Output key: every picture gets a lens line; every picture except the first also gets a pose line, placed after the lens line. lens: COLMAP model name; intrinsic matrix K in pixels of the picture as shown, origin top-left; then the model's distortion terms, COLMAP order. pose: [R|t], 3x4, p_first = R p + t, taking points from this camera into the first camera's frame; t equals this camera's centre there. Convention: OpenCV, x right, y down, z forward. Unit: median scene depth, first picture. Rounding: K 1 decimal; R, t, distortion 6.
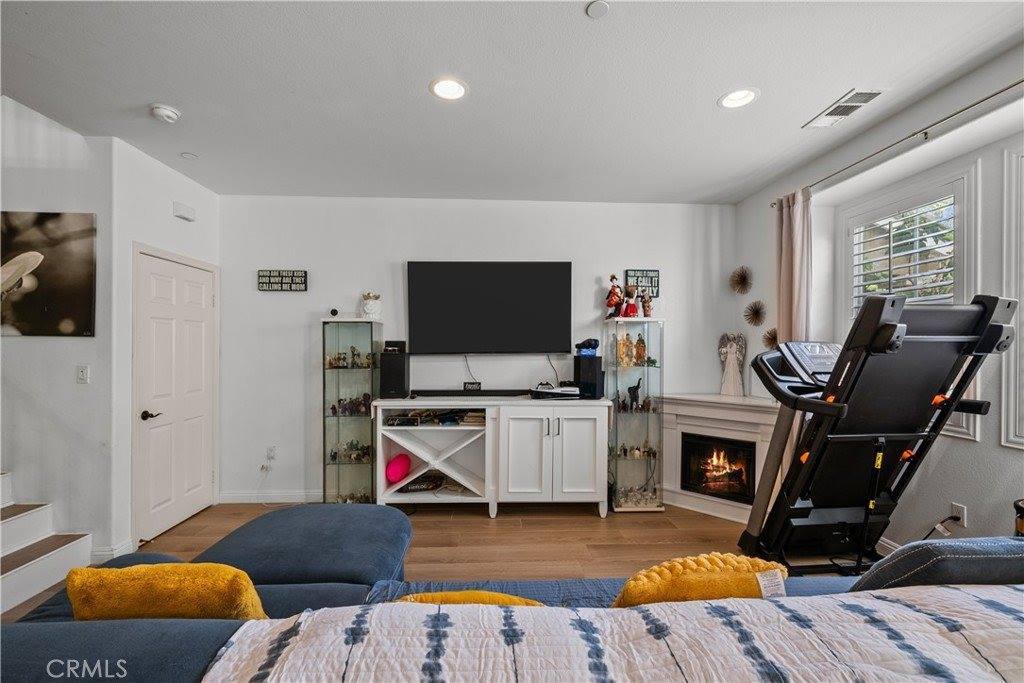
lens RADIAL K [[447.6, 0, 508.1], [0, 447.6, 347.7], [0, 0, 1]] dist [0.007914, 0.000719]
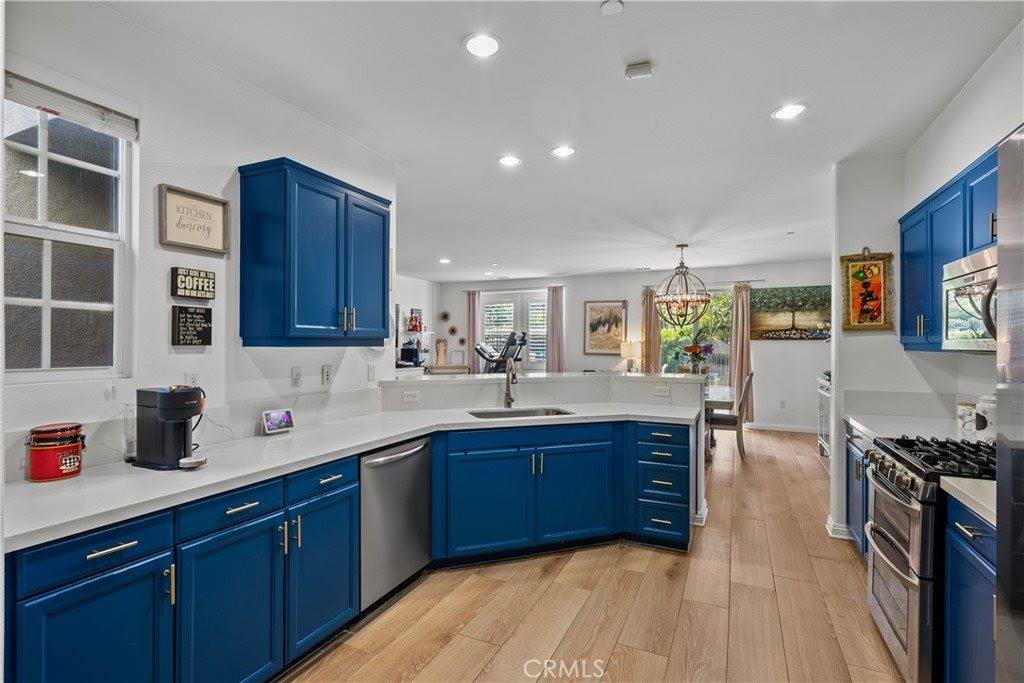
lens RADIAL K [[489.6, 0, 518.5], [0, 489.6, 345.8], [0, 0, 1]] dist [-0.009346, 0.004875]
pose [[0.459700, -0.003722, 0.888066, -1.743086], [-0.000572, 0.999990, 0.004487, -0.005700], [-0.888074, -0.002571, 0.459693, -0.589671]]
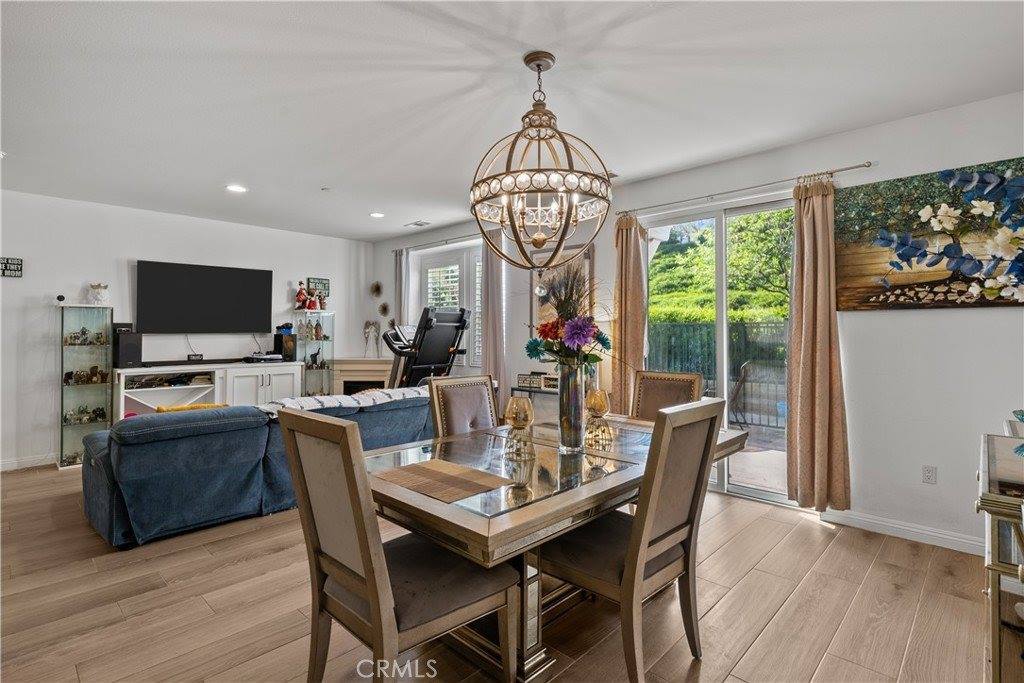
lens RADIAL K [[489.6, 0, 508.6], [0, 489.6, 324.0], [0, 0, 1]] dist [-0.009346, 0.004875]
pose [[0.730577, 0.008285, 0.682780, -0.413348], [0.003852, 0.999860, -0.016255, 0.014583], [-0.682819, 0.014505, 0.730443, -0.753518]]
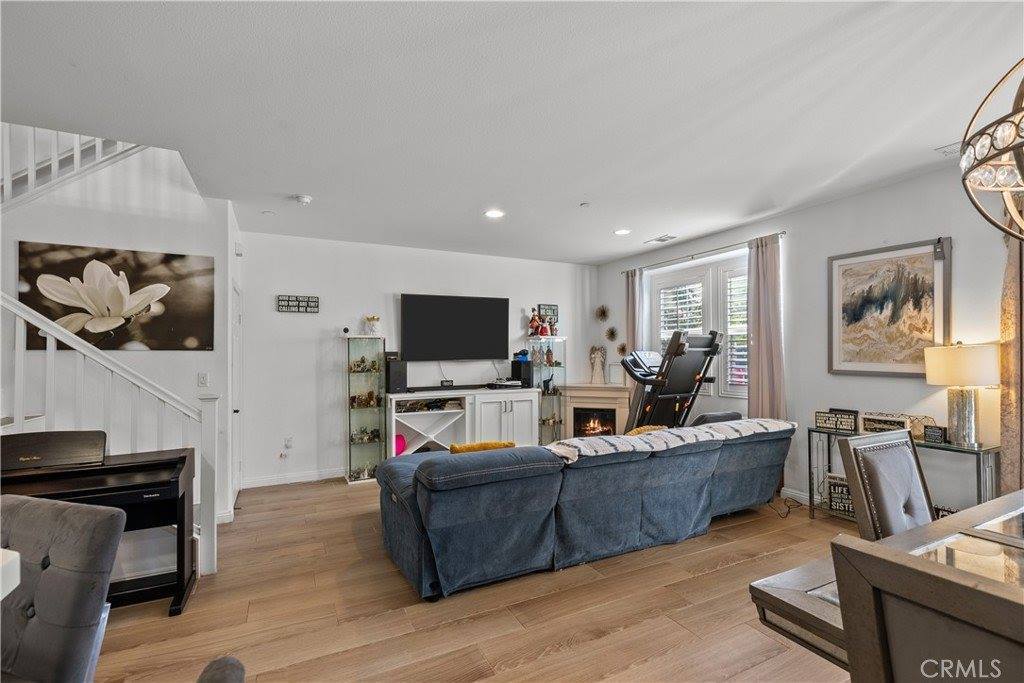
lens RADIAL K [[447.6, 0, 515.7], [0, 447.6, 355.6], [0, 0, 1]] dist [0.007914, 0.000719]
pose [[0.914307, -0.010505, 0.404885, -0.479046], [0.010369, 0.999943, 0.002528, -0.002940], [-0.404889, 0.001887, 0.914364, -0.411012]]
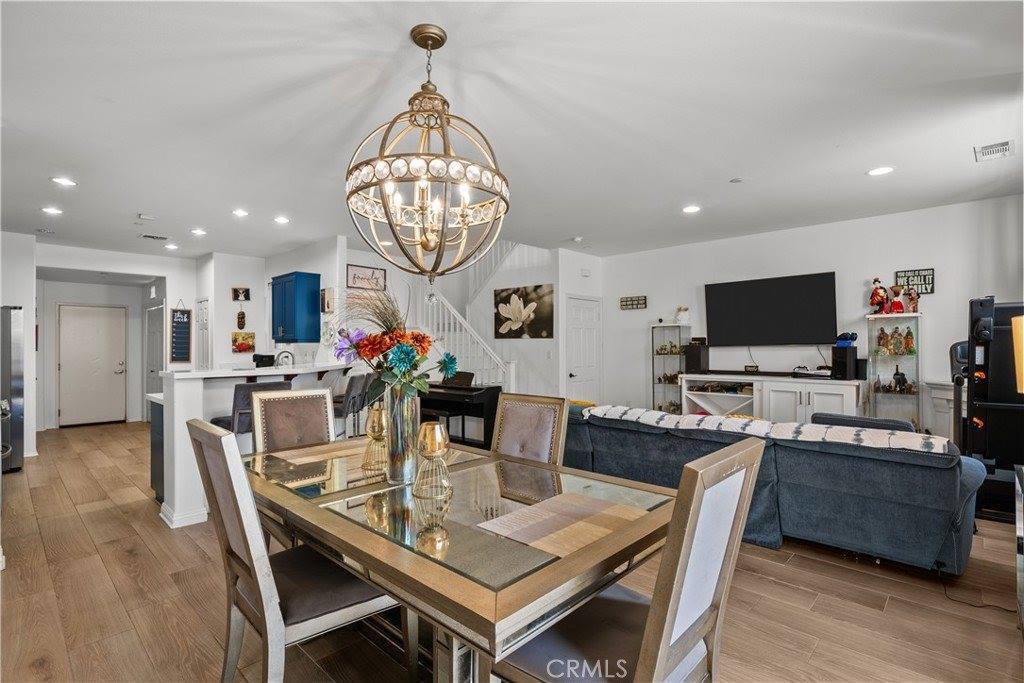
lens RADIAL K [[489.6, 0, 514.0], [0, 489.6, 346.4], [0, 0, 1]] dist [-0.009346, 0.004875]
pose [[0.704465, -0.005347, -0.709719, 0.508003], [0.007292, 0.999973, -0.000296, 0.012289], [0.709701, -0.004967, 0.704485, -0.642558]]
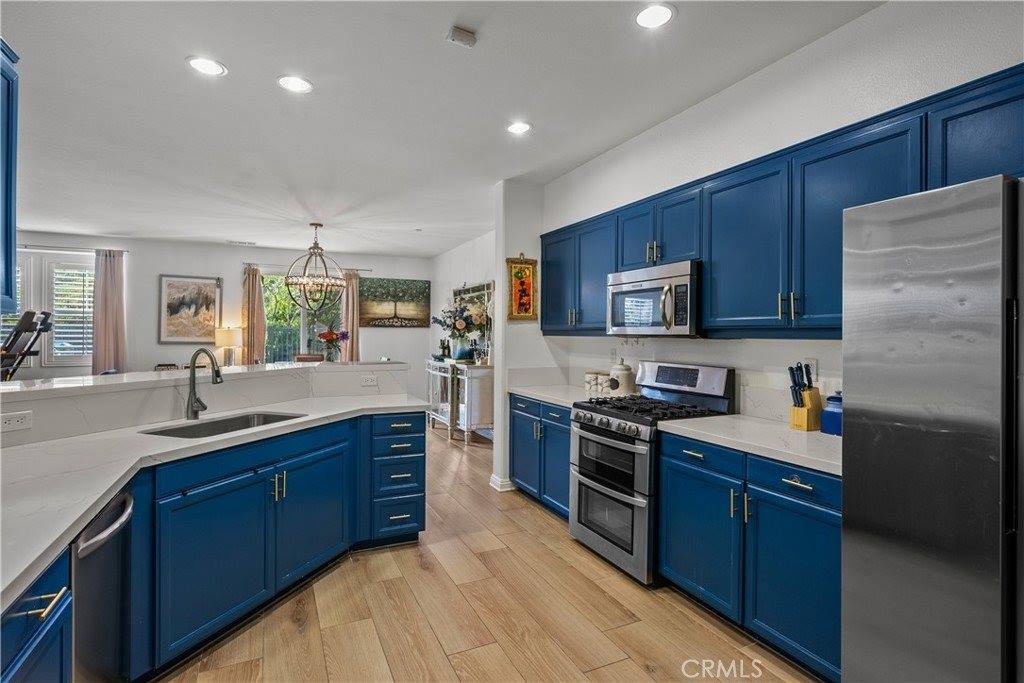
lens RADIAL K [[489.6, 0, 510.6], [0, 489.6, 338.7], [0, 0, 1]] dist [-0.009346, 0.004875]
pose [[-0.378436, -0.013670, 0.925526, -1.686185], [-0.005112, 0.999907, 0.012678, -0.001013], [-0.925613, 0.000066, -0.378471, -0.298501]]
